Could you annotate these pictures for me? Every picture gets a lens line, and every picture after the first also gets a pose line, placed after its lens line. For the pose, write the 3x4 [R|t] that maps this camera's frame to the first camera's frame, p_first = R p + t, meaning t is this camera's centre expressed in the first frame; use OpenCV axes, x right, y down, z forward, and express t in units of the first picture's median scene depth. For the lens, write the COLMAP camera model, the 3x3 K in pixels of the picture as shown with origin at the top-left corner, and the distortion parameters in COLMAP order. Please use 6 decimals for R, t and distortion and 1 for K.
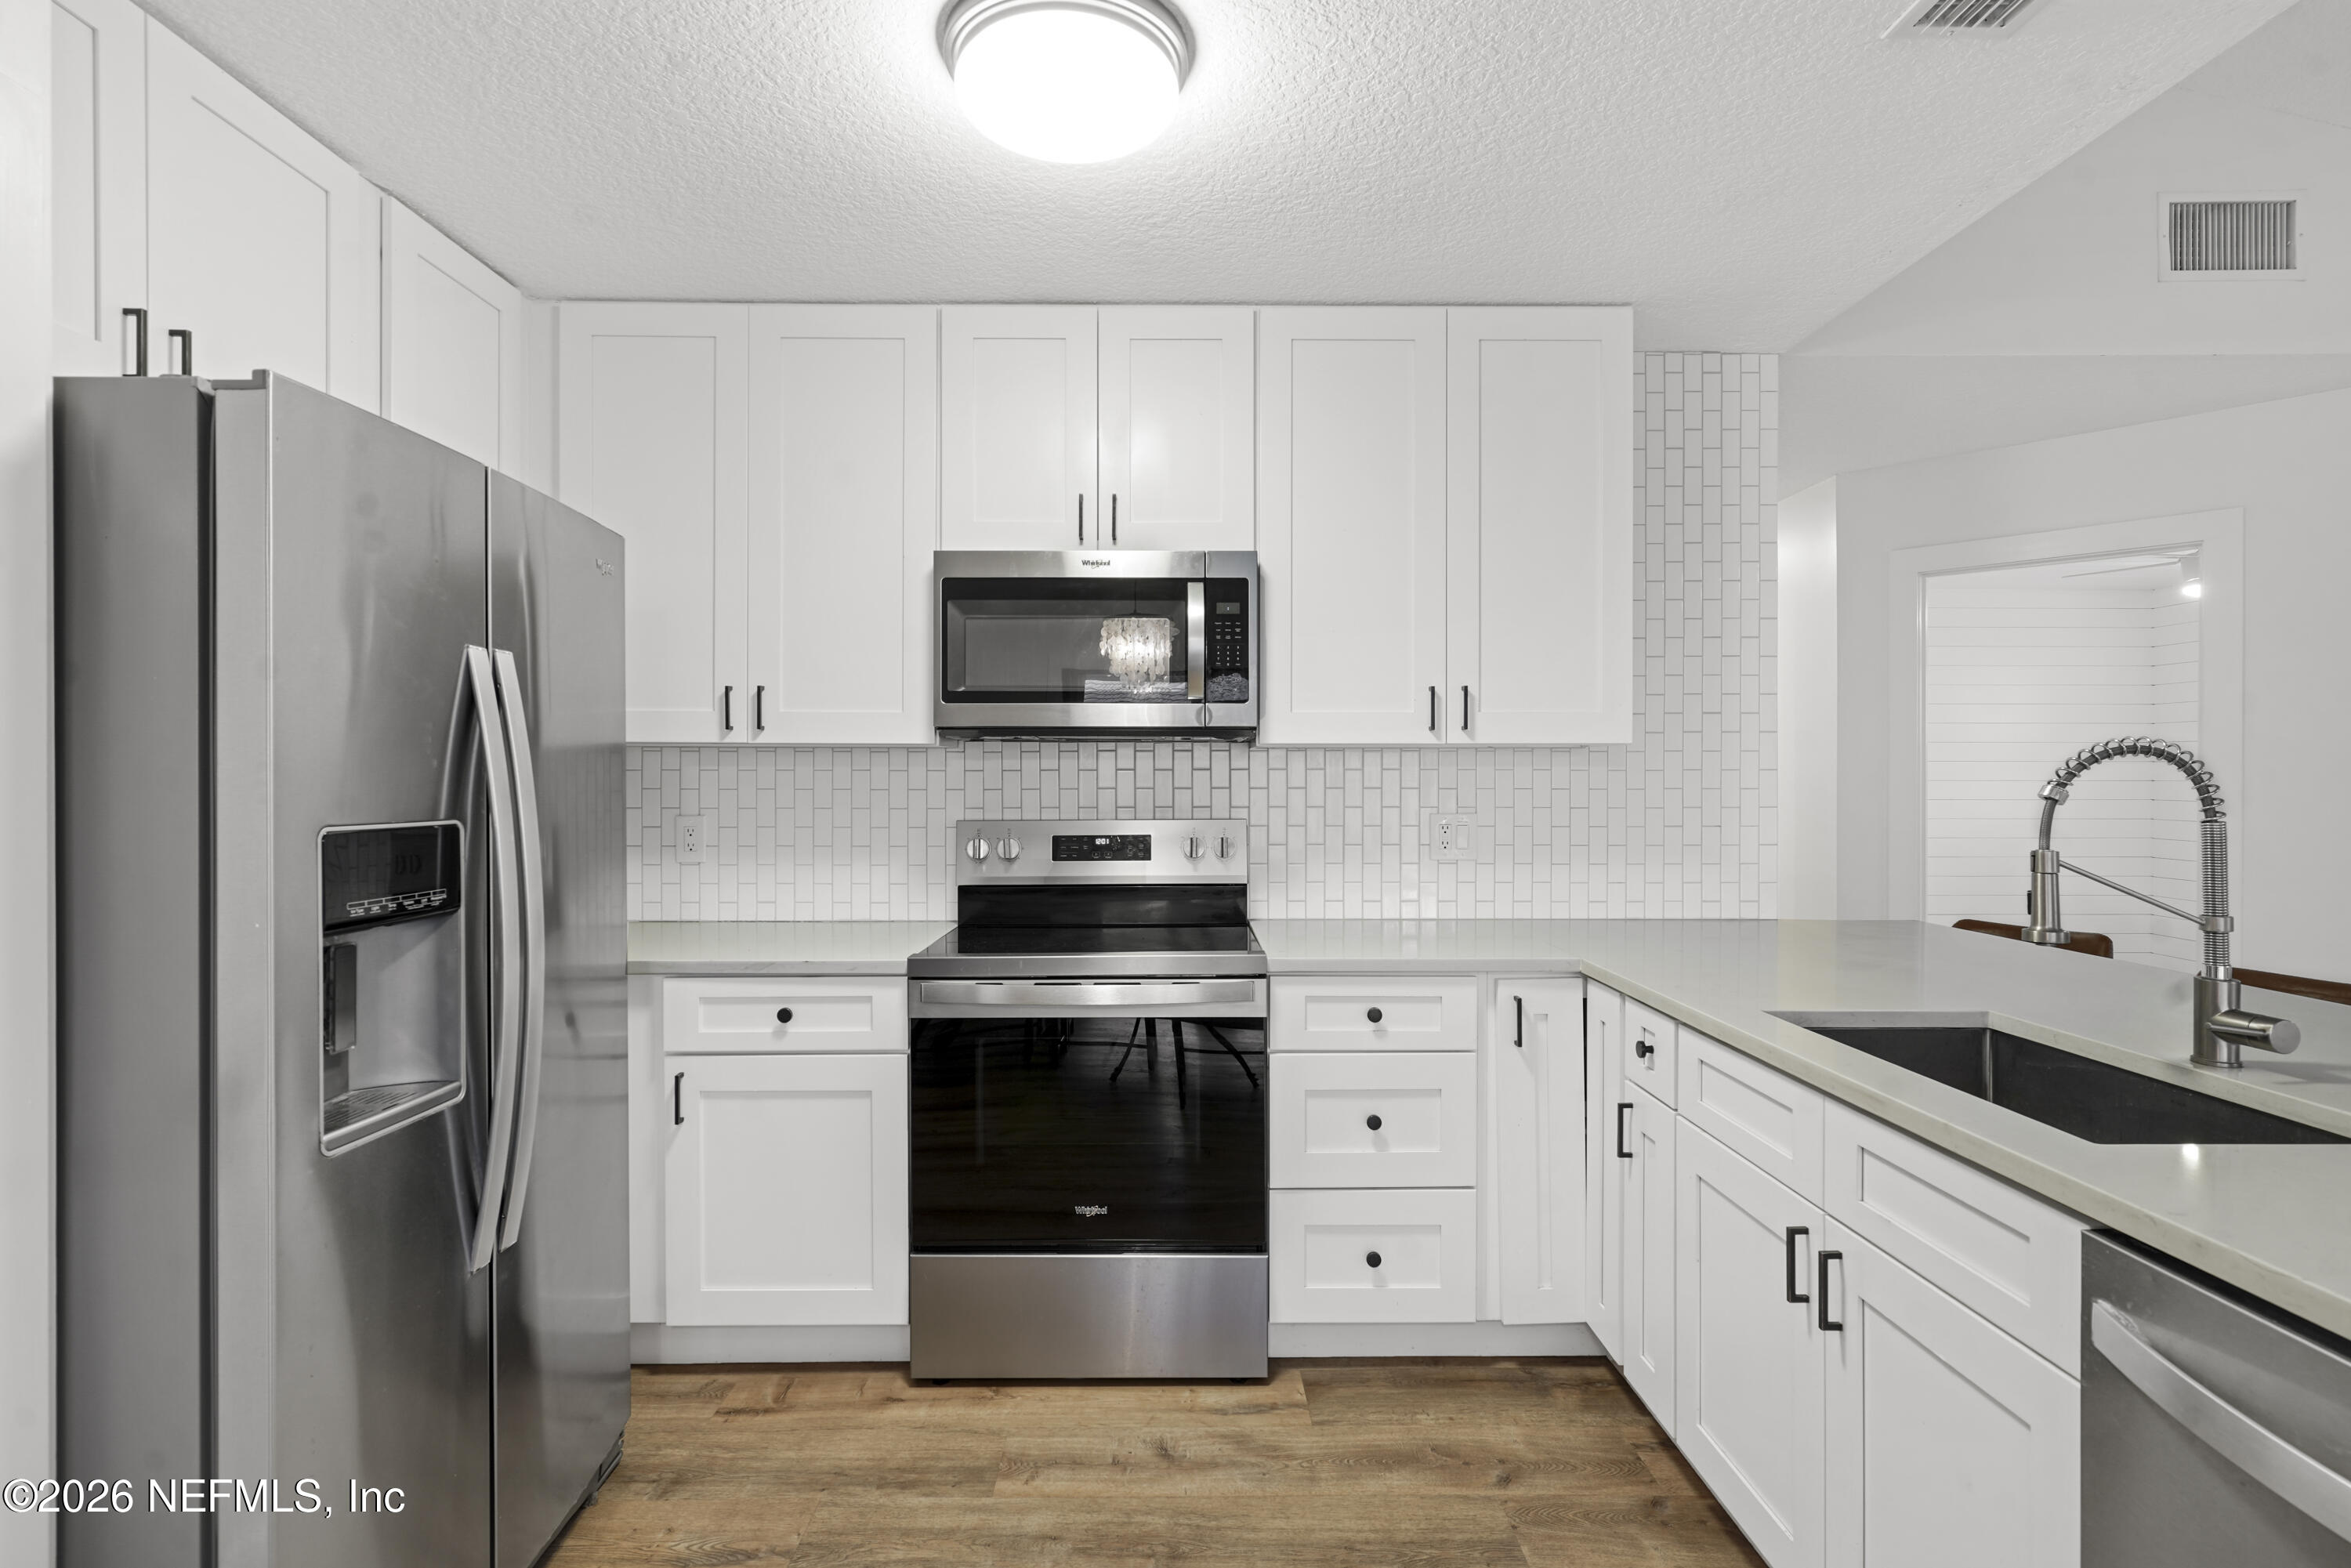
lens RADIAL K [[1152.3, 0, 1174.2], [0, 1152.3, 780.4], [0, 0, 1]] dist [-0.007894, 0.006244]
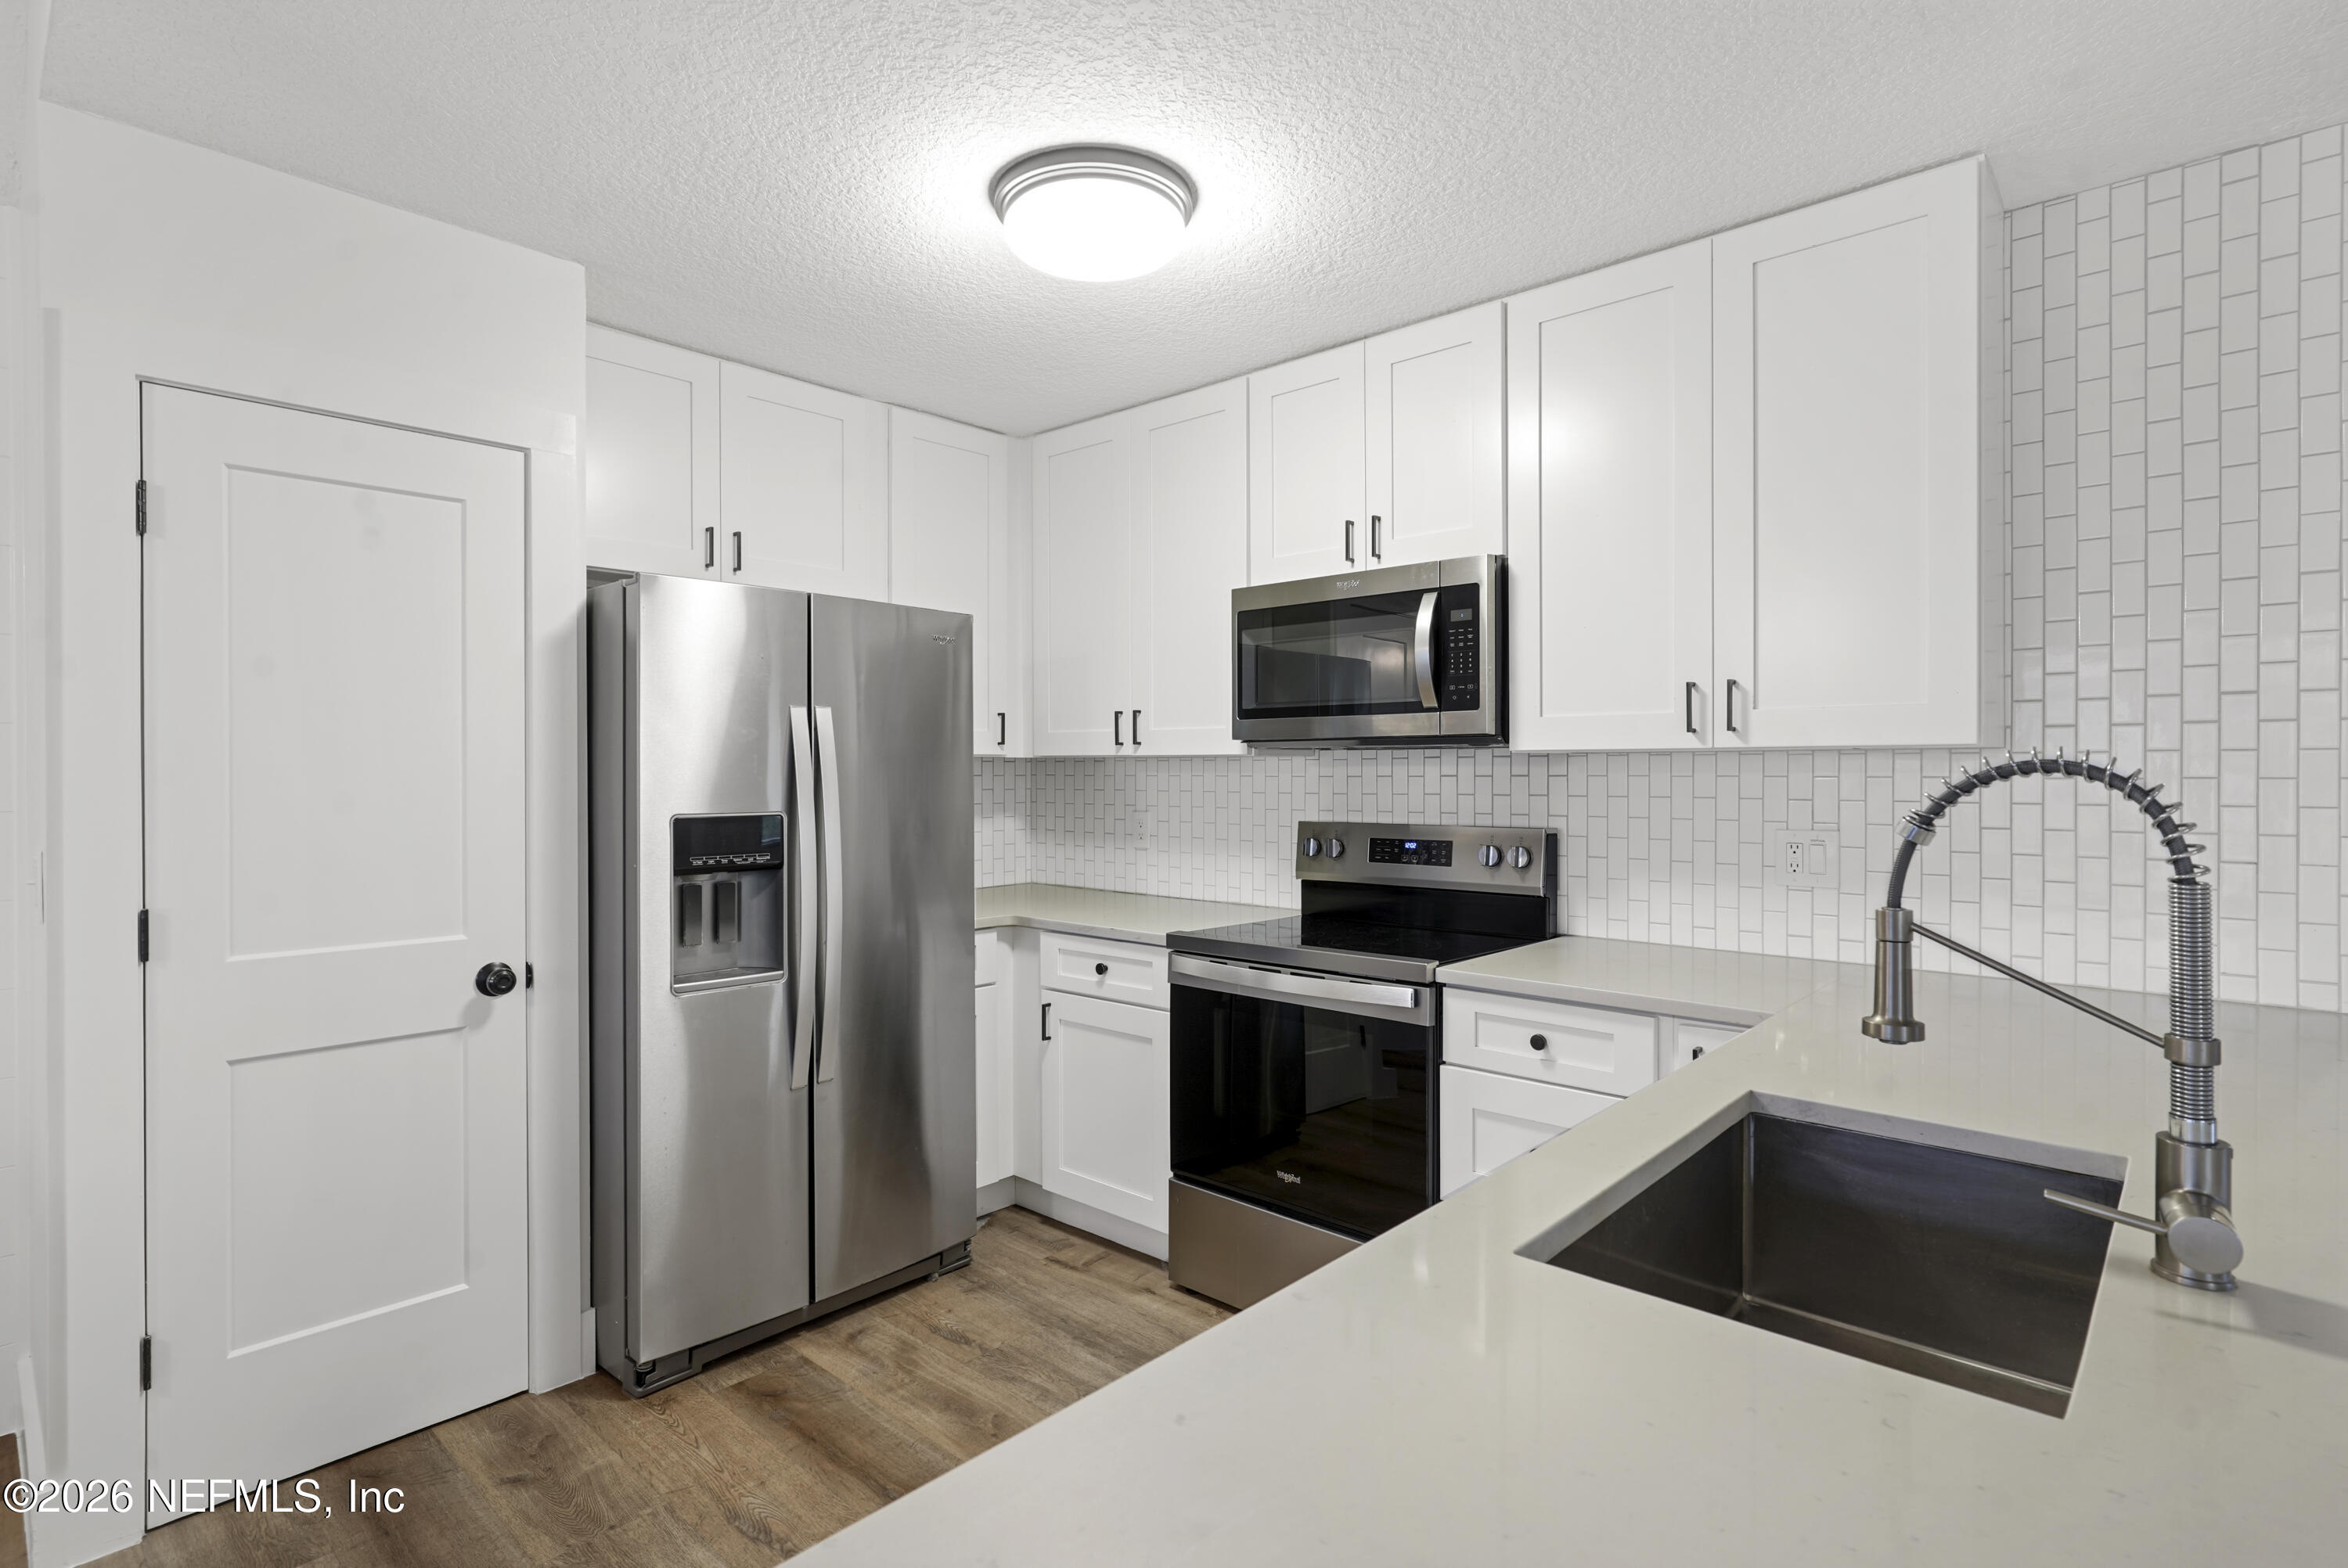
lens RADIAL K [[1150.7, 0, 1172.8], [0, 1150.7, 772.9], [0, 0, 1]] dist [-0.007894, 0.006244]
pose [[0.729147, -0.000128, -0.684357, 0.546275], [-0.000272, 1.000000, -0.000477, -0.013249], [0.684357, 0.000534, 0.729147, 0.107084]]
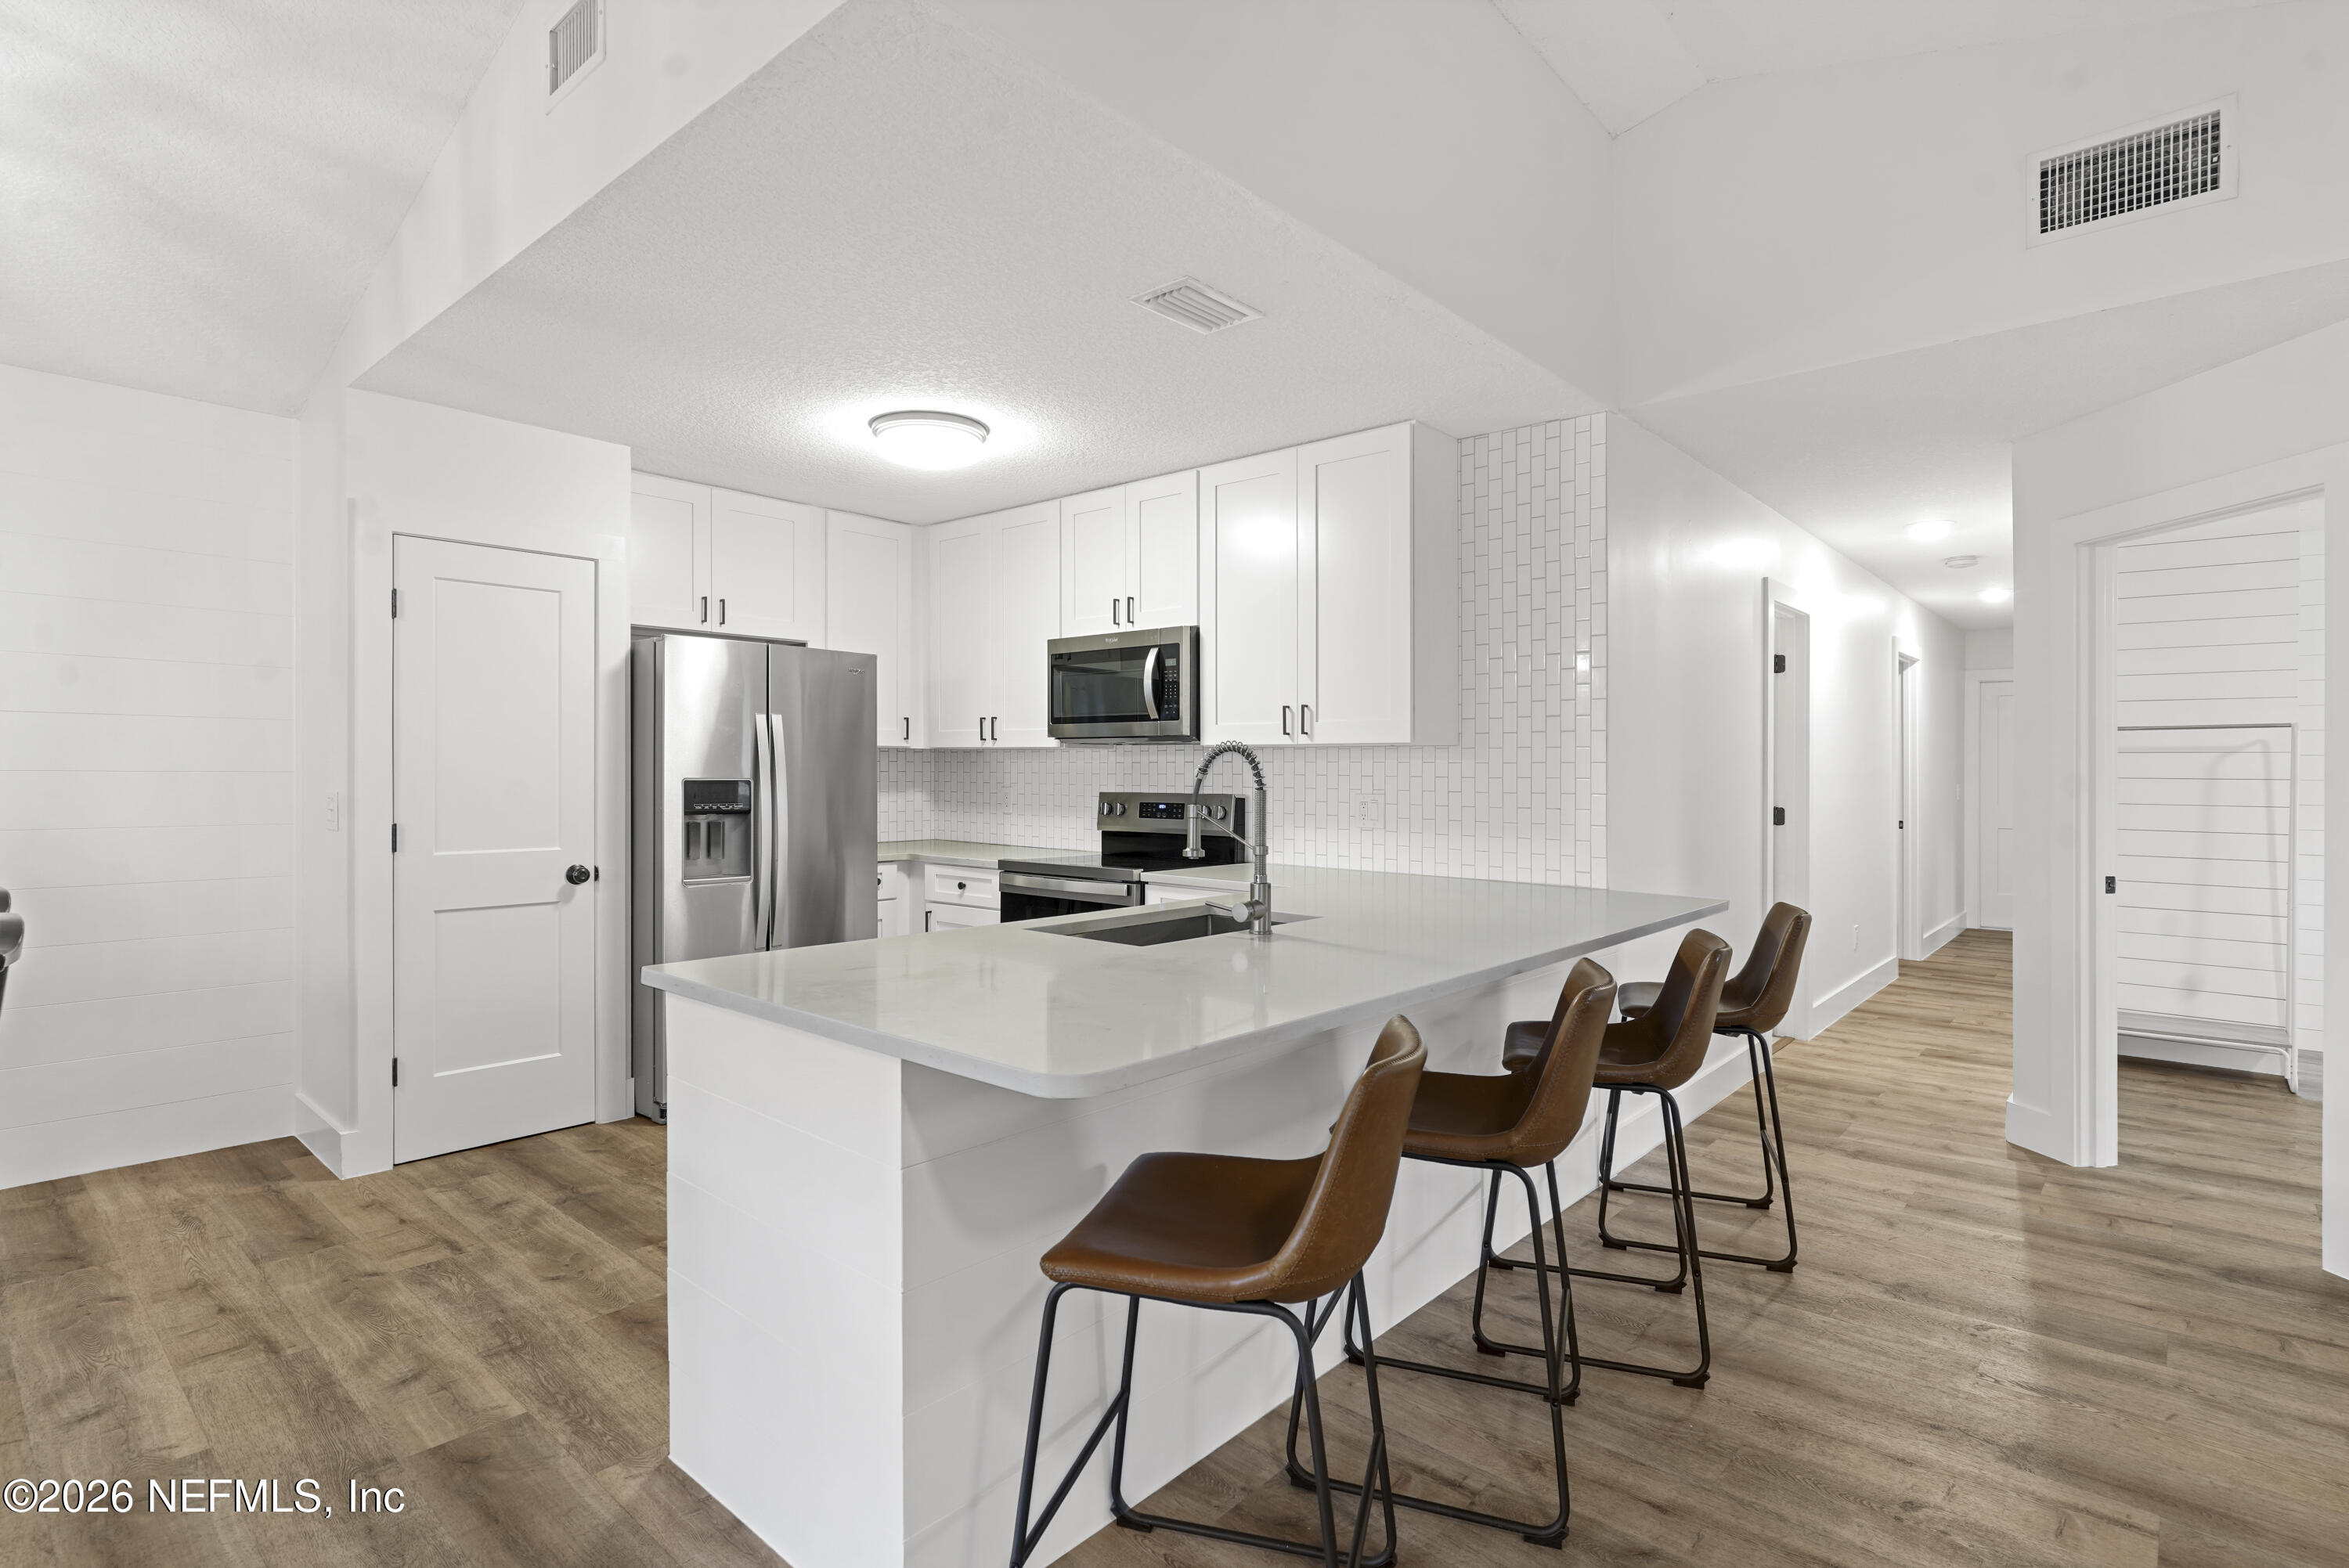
lens RADIAL K [[1151.2, 0, 1192.6], [0, 1151.2, 787.1], [0, 0, 1]] dist [-0.007894, 0.006244]
pose [[0.748666, 0.014992, -0.662778, 1.151955], [-0.009093, 0.999882, 0.012346, 0.006014], [0.662885, -0.003216, 0.748714, -0.195217]]
